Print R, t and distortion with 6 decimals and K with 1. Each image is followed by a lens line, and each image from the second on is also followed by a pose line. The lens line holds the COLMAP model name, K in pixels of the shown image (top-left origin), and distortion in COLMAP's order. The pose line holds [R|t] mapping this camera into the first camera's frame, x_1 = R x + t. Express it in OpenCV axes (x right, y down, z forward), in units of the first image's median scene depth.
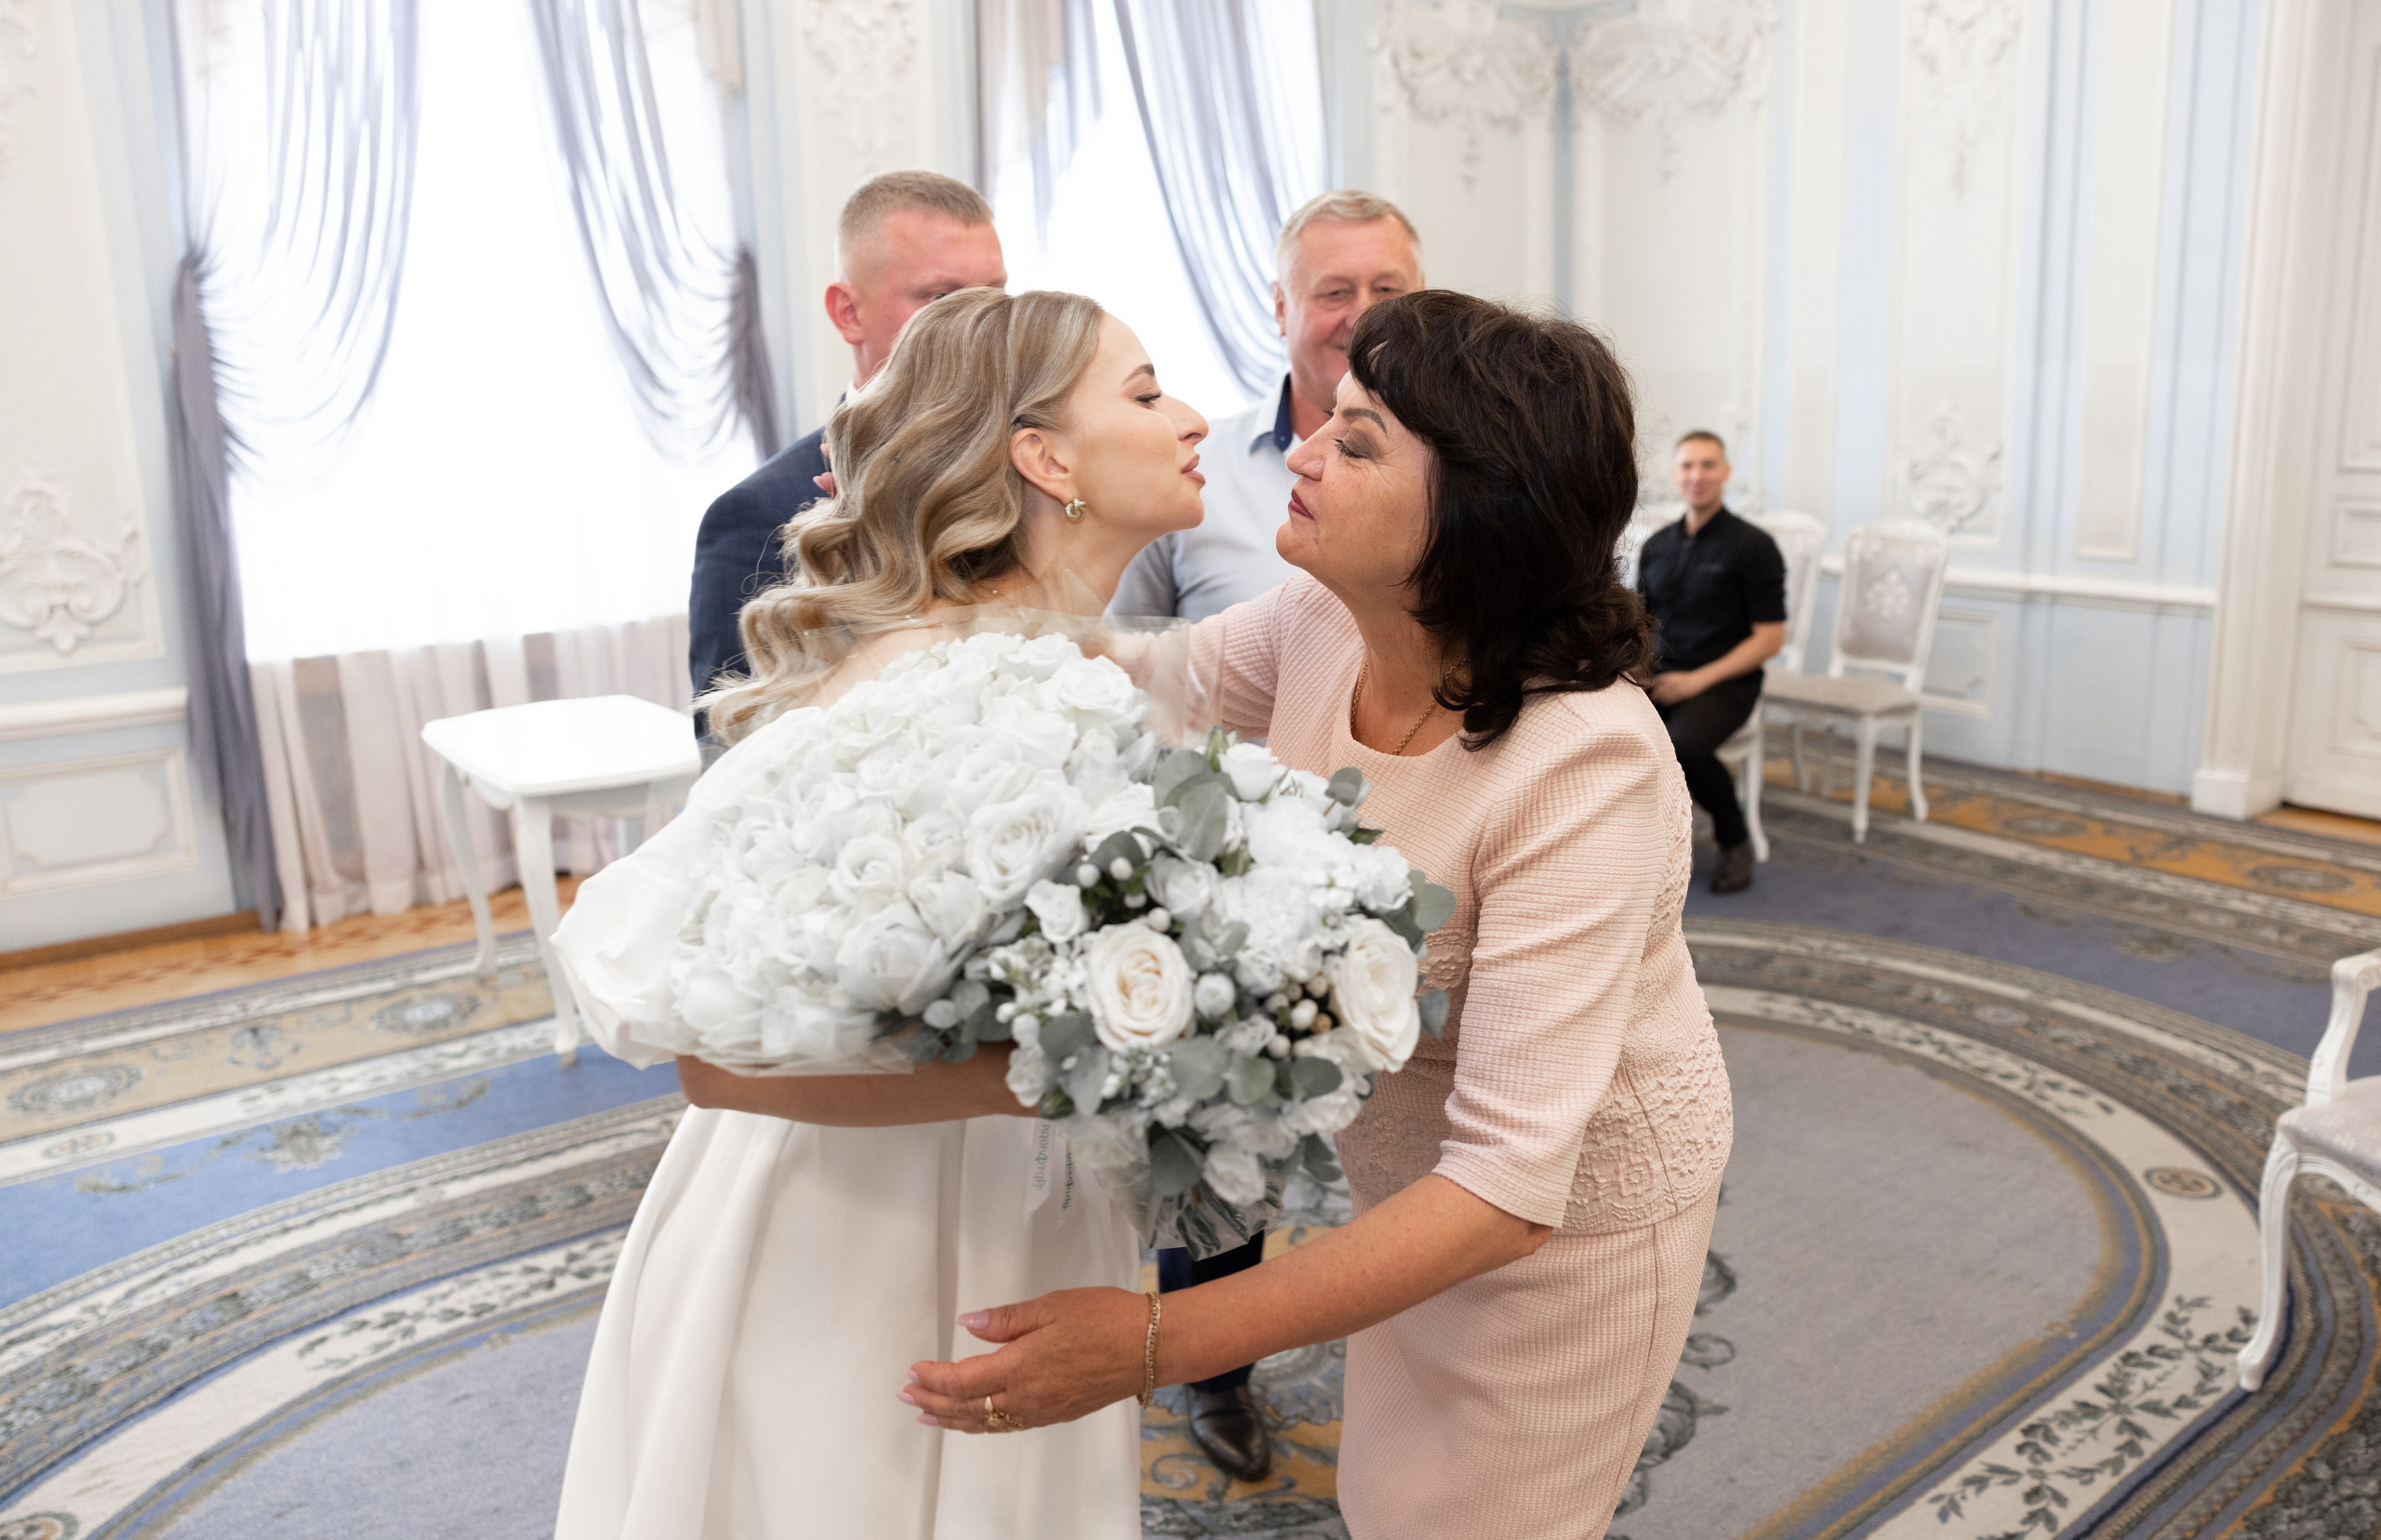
lens RADIAL K [[1731.0, 0, 1254.2], [0, 1731.0, 697.7], [0, 0, 1]] dist [-0.099933, 0.088862]
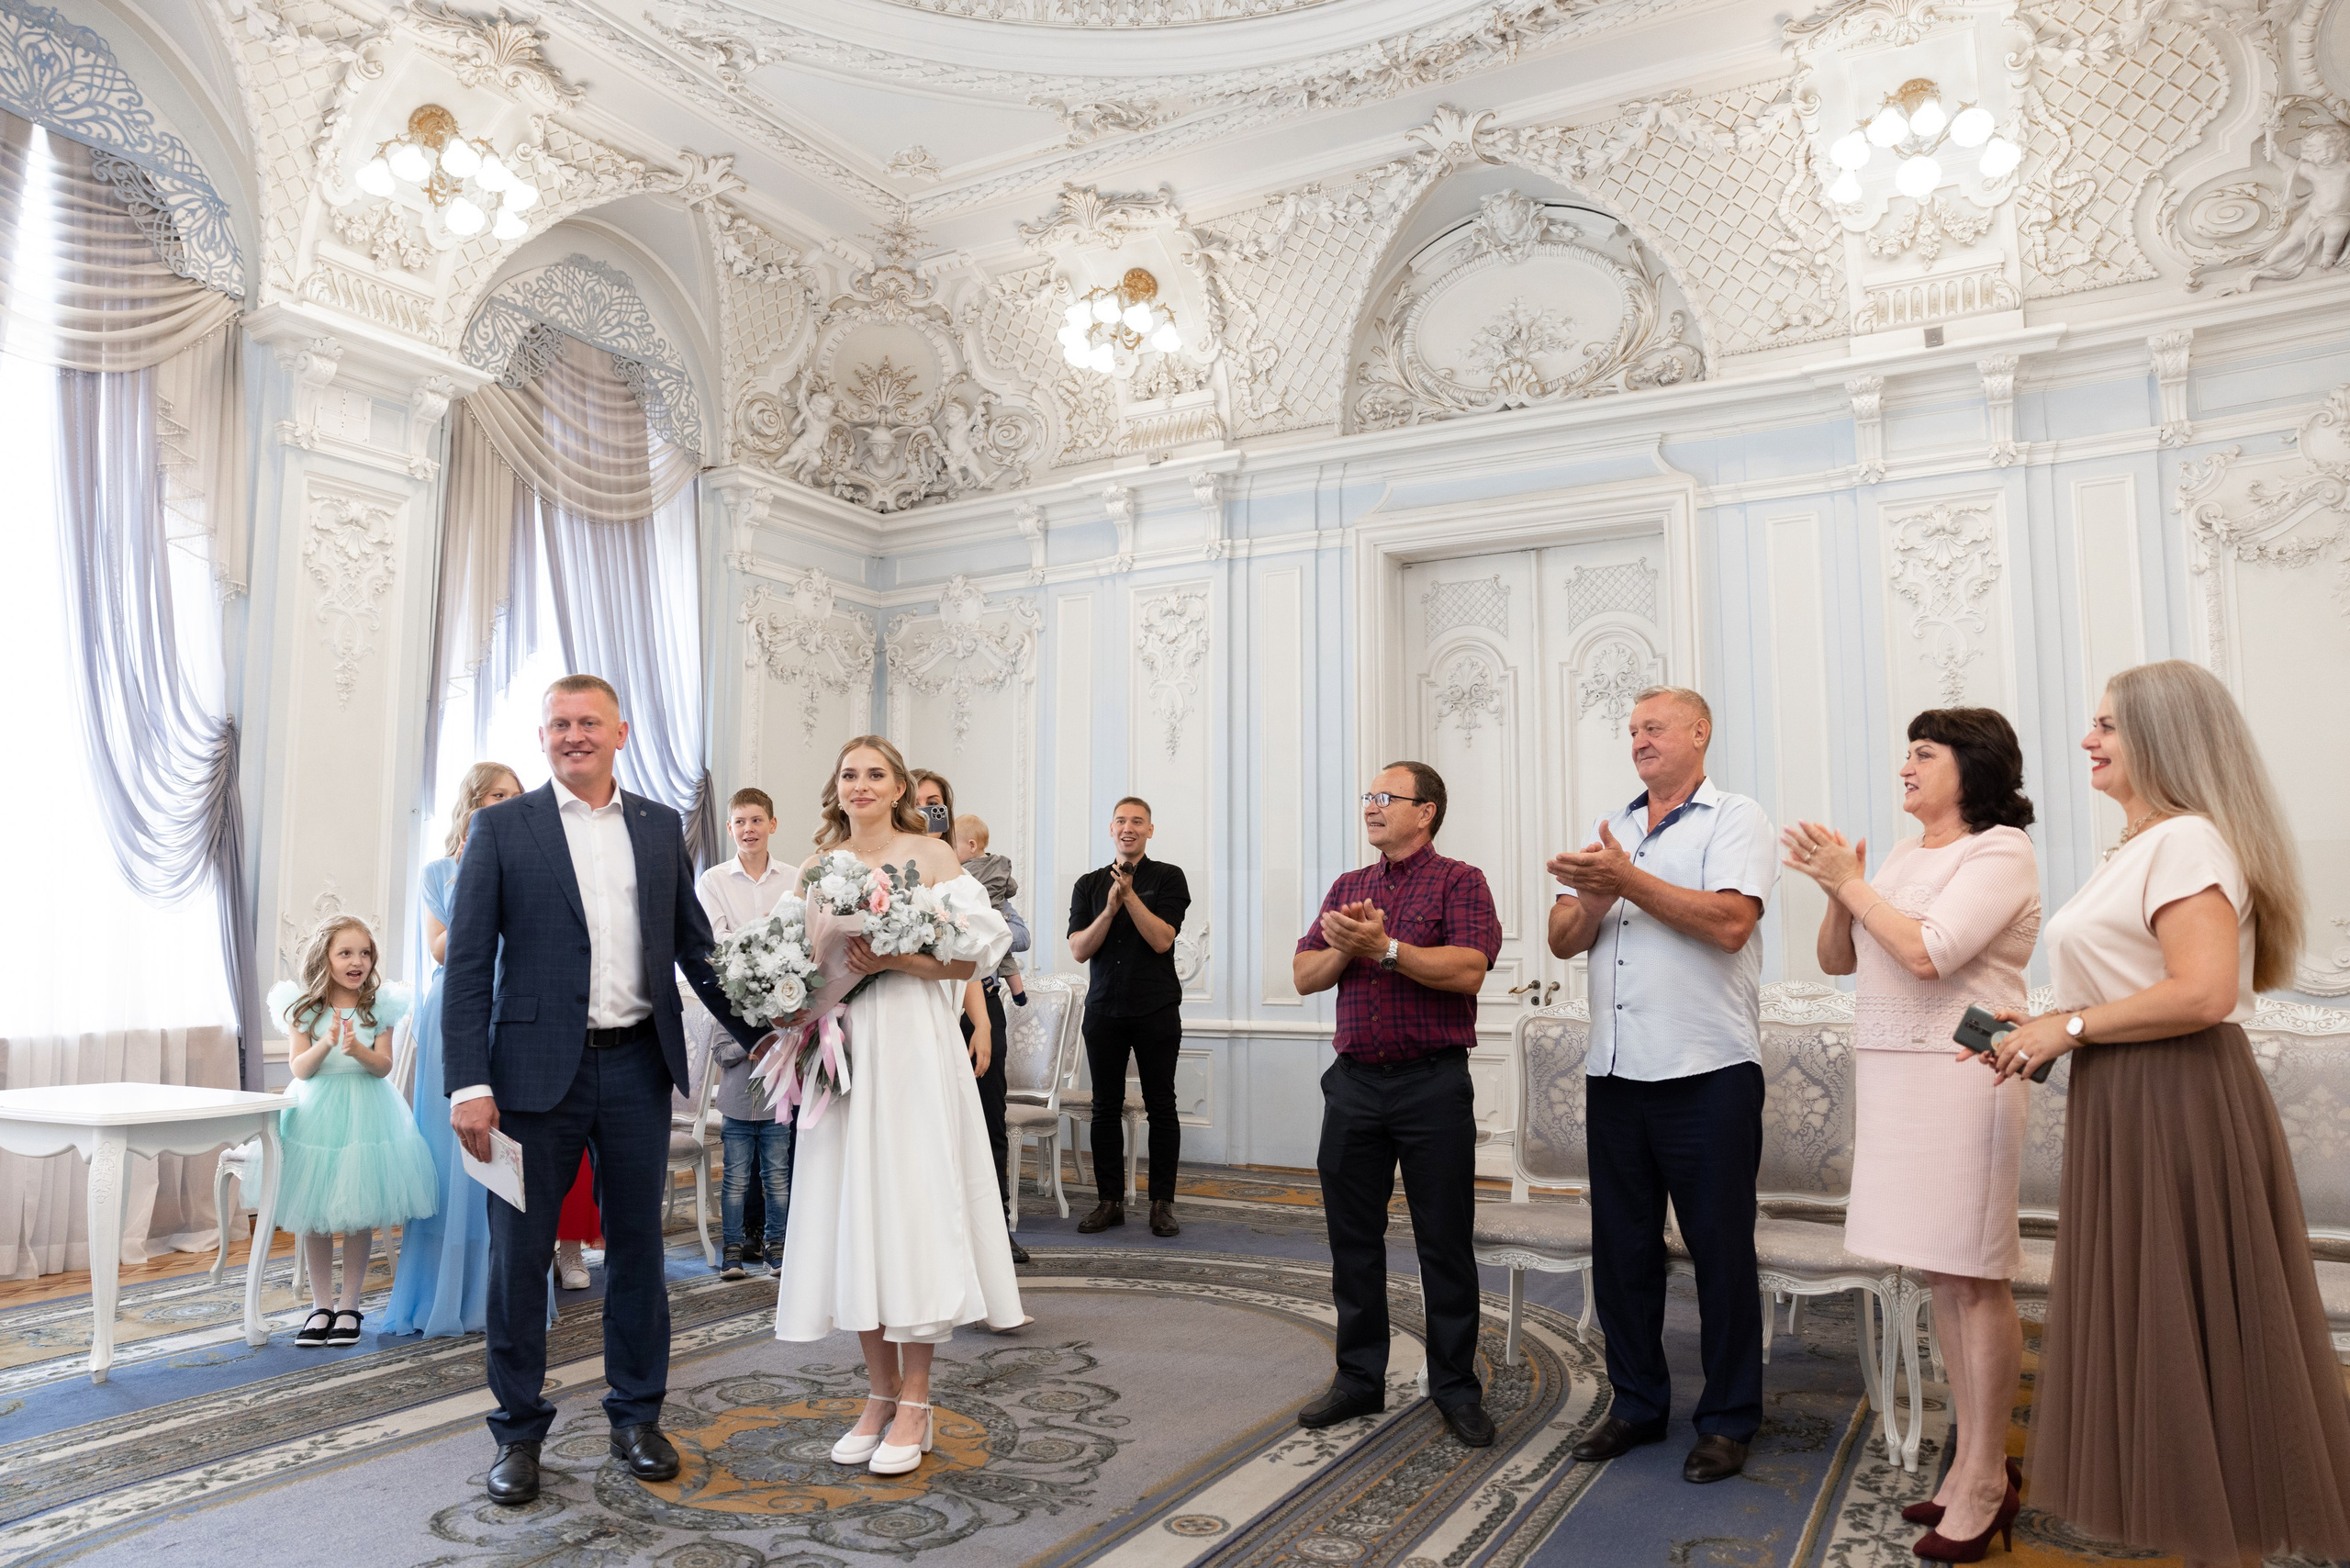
lens RADIAL K [[1658.8, 0, 1175.0], [0, 1658.8, 784.0], [0, 0, 1]] dist [-0.099822, 0.106378]
pose [[0.912913, 0.064729, 0.402989, -0.143948], [0.054115, 0.959433, -0.276695, 0.115450], [-0.404551, 0.274407, 0.872376, -0.210593]]
